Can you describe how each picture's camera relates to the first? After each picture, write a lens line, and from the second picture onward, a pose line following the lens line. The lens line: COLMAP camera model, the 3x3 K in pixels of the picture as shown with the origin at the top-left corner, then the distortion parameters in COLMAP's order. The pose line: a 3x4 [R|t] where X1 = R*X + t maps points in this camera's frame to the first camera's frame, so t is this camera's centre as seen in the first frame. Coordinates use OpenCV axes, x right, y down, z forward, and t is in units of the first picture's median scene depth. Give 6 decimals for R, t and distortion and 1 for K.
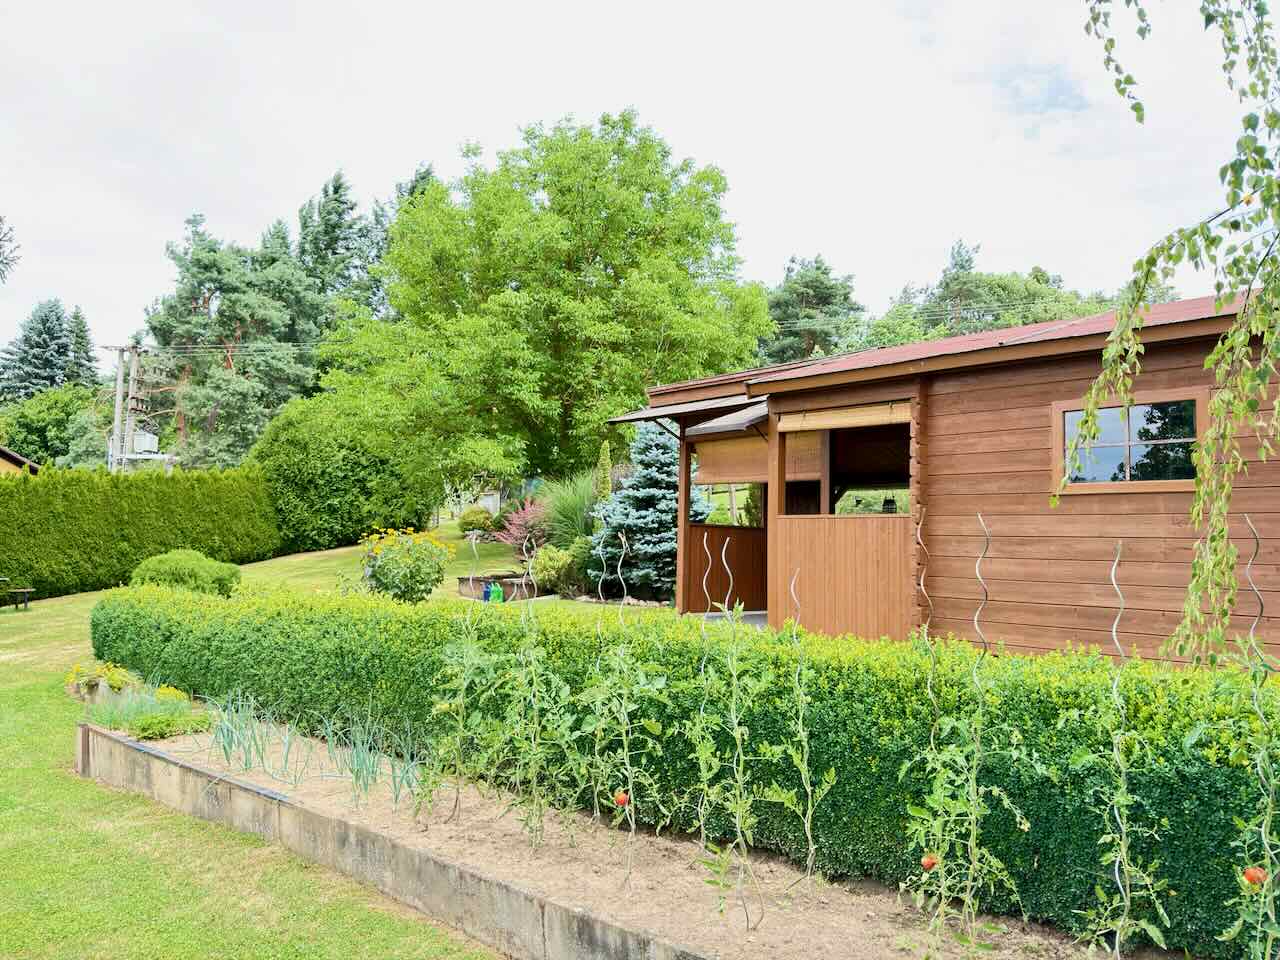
lens RADIAL K [[914.8, 0, 640.0], [0, 914.8, 480.0], [0, 0, 1]] dist [-0.001818, -0.002258]
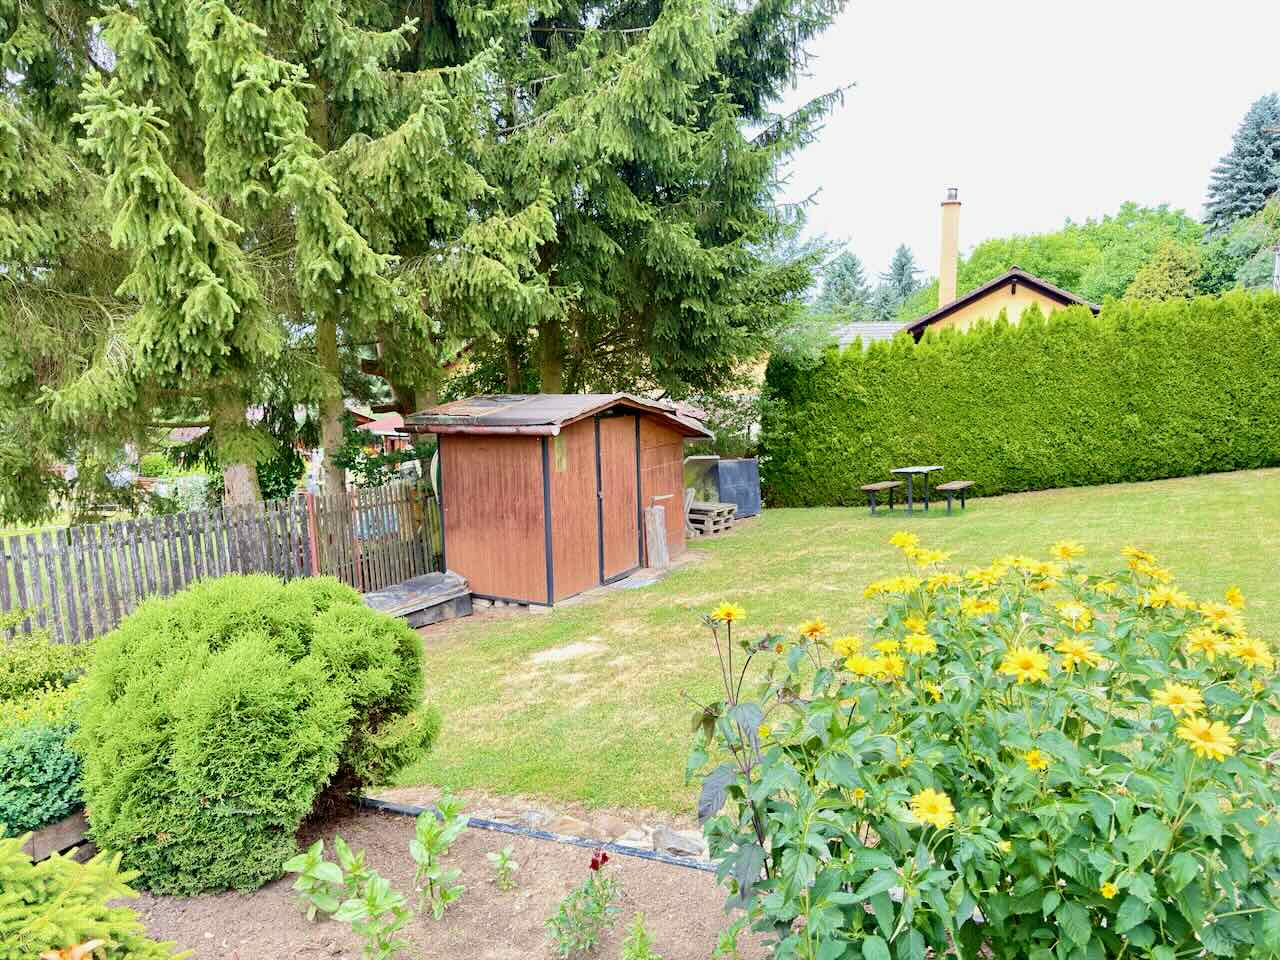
lens RADIAL K [[914.8, 0, 640.0], [0, 914.8, 480.0], [0, 0, 1]] dist [-0.001818, -0.002258]
pose [[0.328597, 0.088093, -0.940353, -0.023288], [0.080846, 0.989363, 0.120935, 0.002687], [0.941004, -0.115763, 0.317979, 0.164535]]
